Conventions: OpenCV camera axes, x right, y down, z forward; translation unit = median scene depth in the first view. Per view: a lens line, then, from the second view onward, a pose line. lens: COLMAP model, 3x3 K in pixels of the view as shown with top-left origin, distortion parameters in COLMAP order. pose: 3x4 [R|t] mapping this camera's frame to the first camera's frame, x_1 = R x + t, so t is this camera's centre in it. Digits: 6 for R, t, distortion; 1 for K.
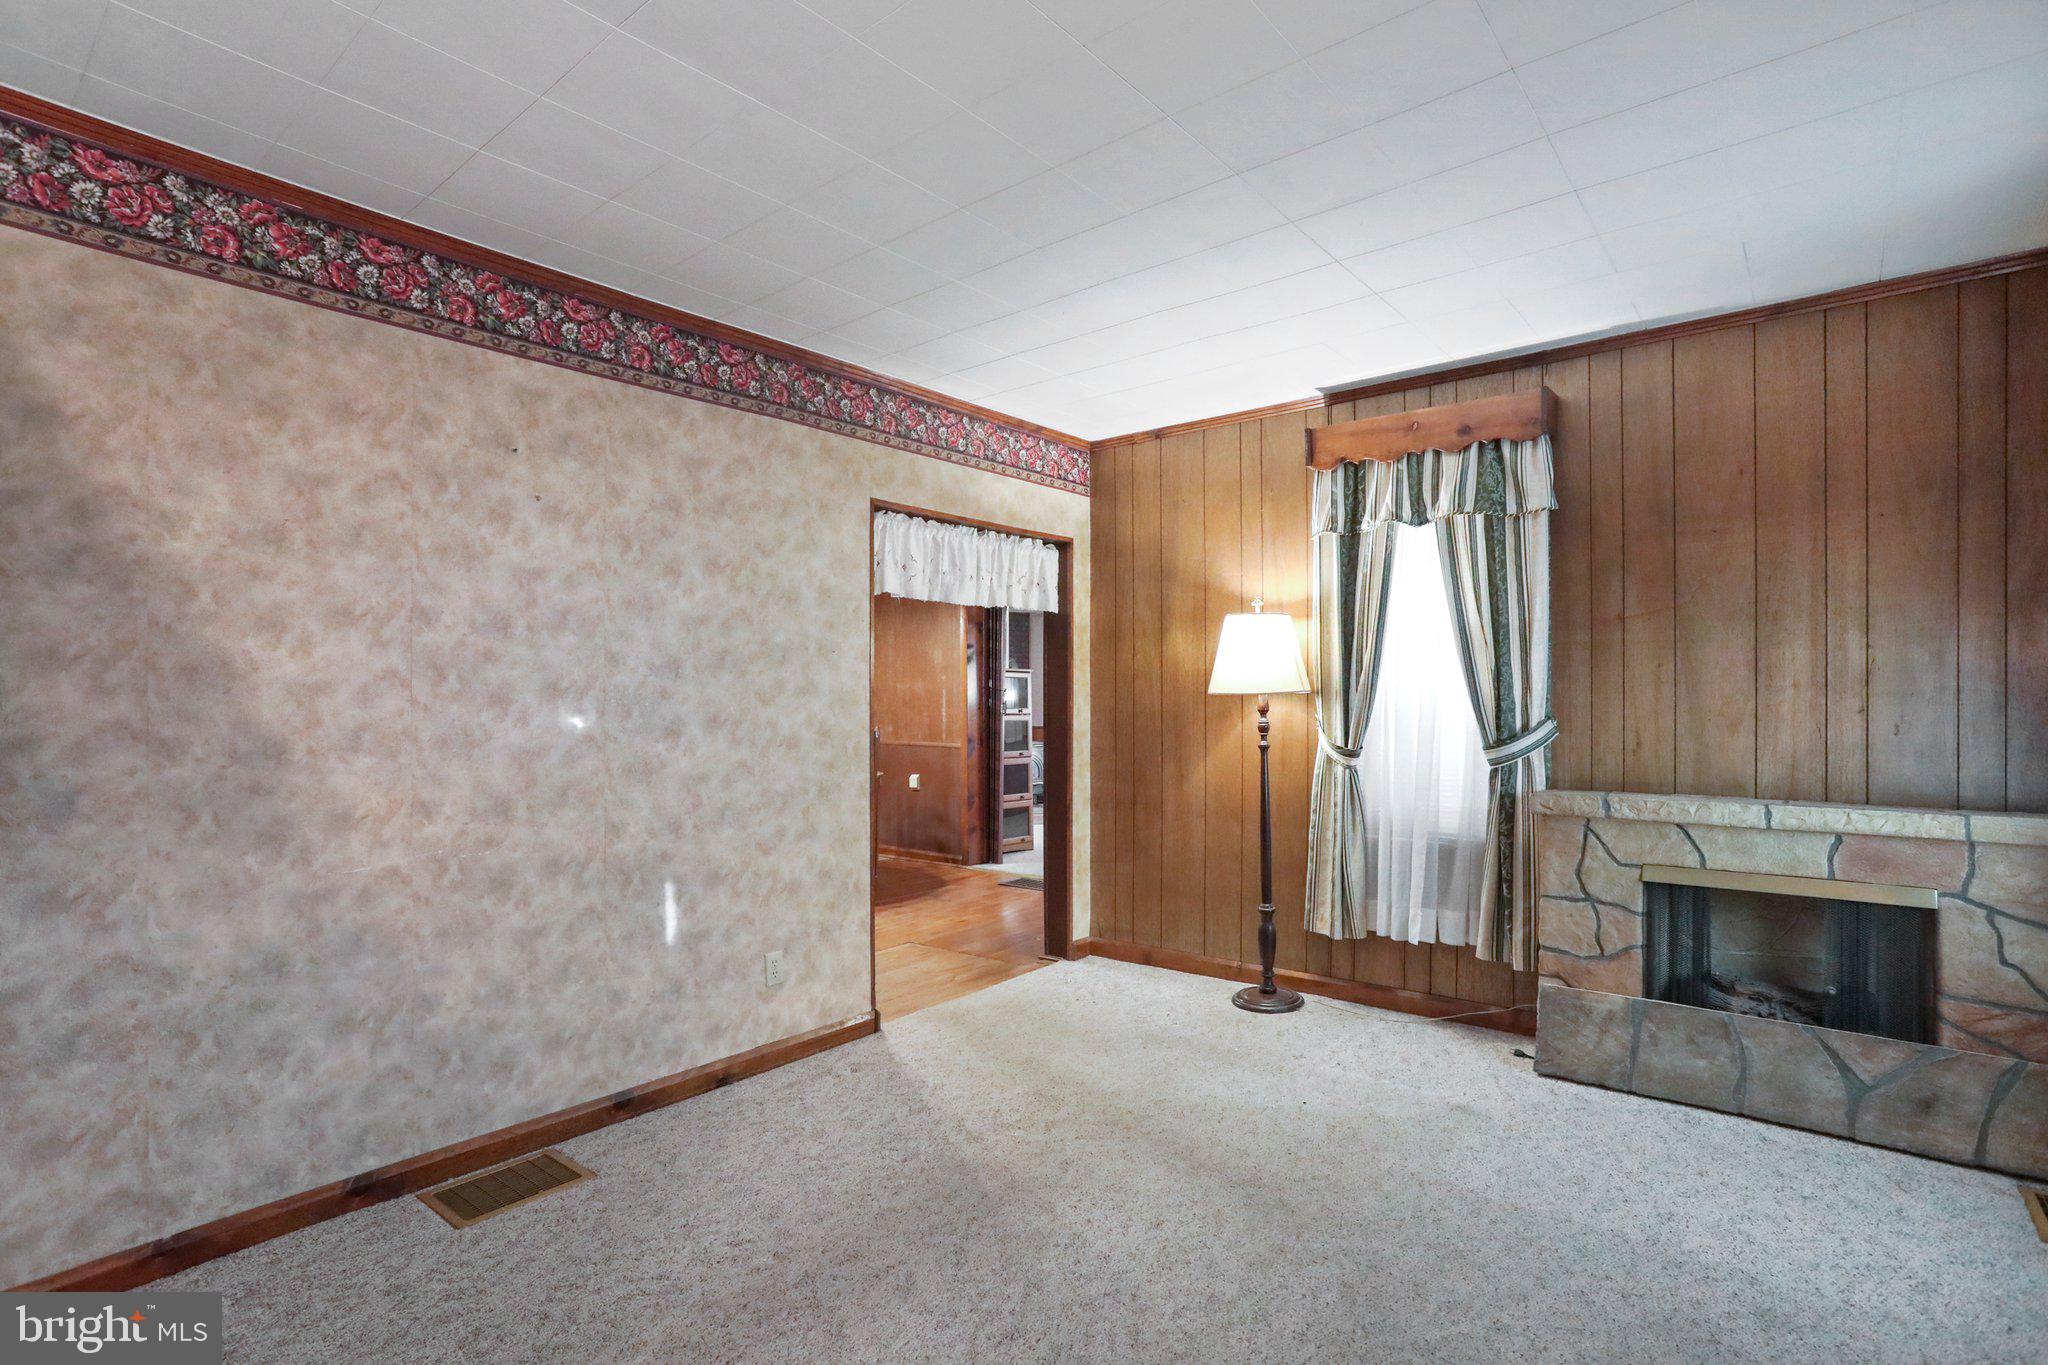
lens RADIAL K [[1003.3, 0, 1027.6], [0, 1003.3, 696.7], [0, 0, 1]] dist [-0.029571, 0.007605]
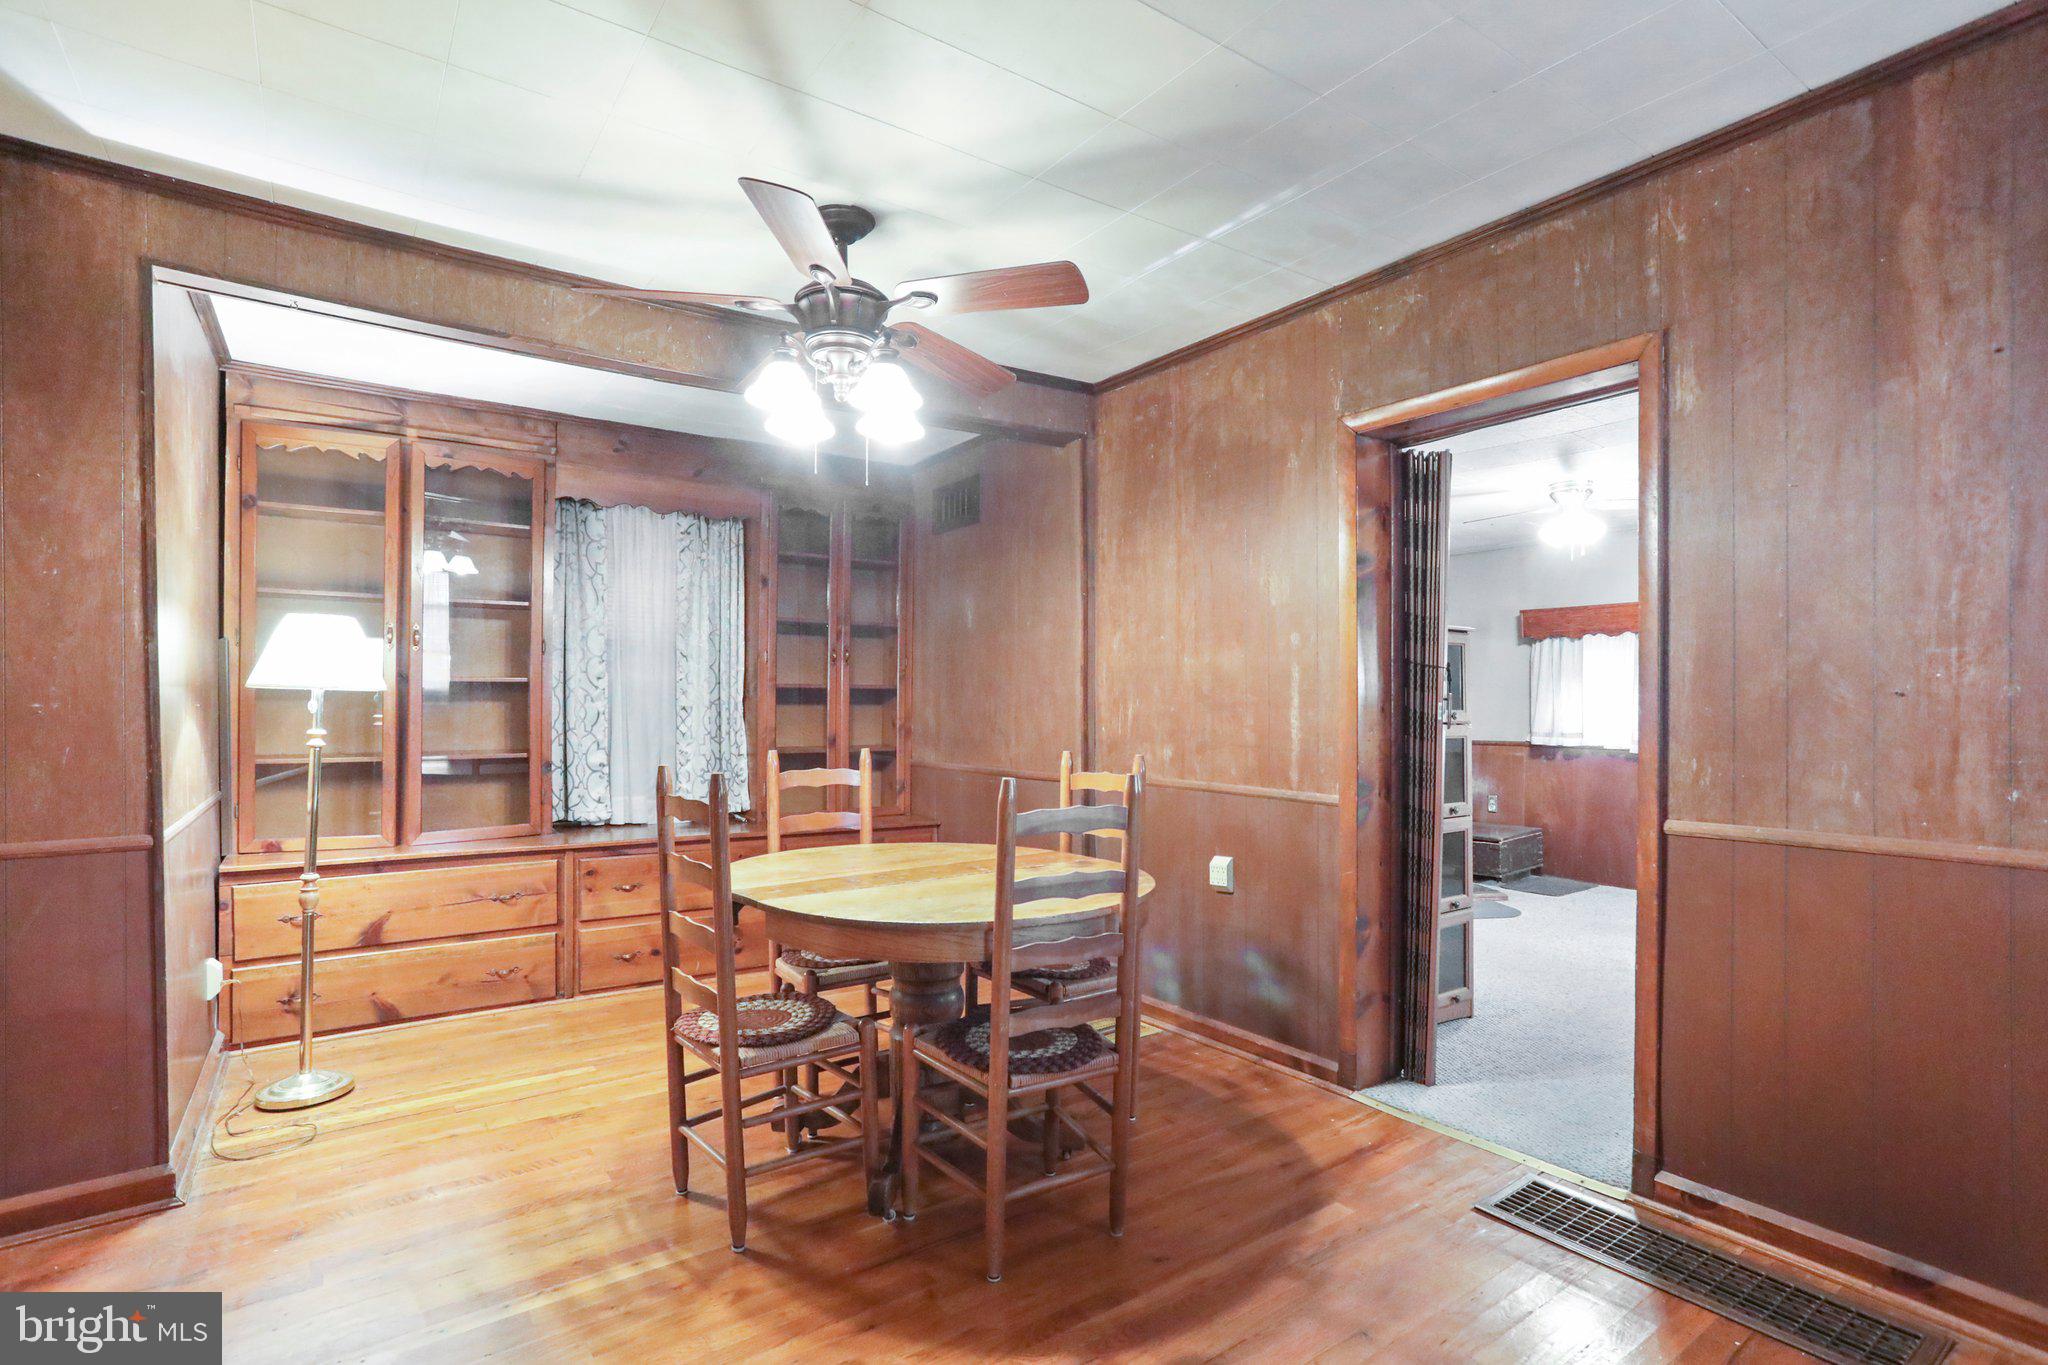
lens RADIAL K [[1003.3, 0, 1025.1], [0, 1003.3, 694.6], [0, 0, 1]] dist [-0.029571, 0.007605]
pose [[0.965221, 0.005855, -0.261368, -0.083025], [-0.005024, 0.999980, 0.003845, 0.004448], [0.261386, -0.002398, 0.965231, 0.561491]]
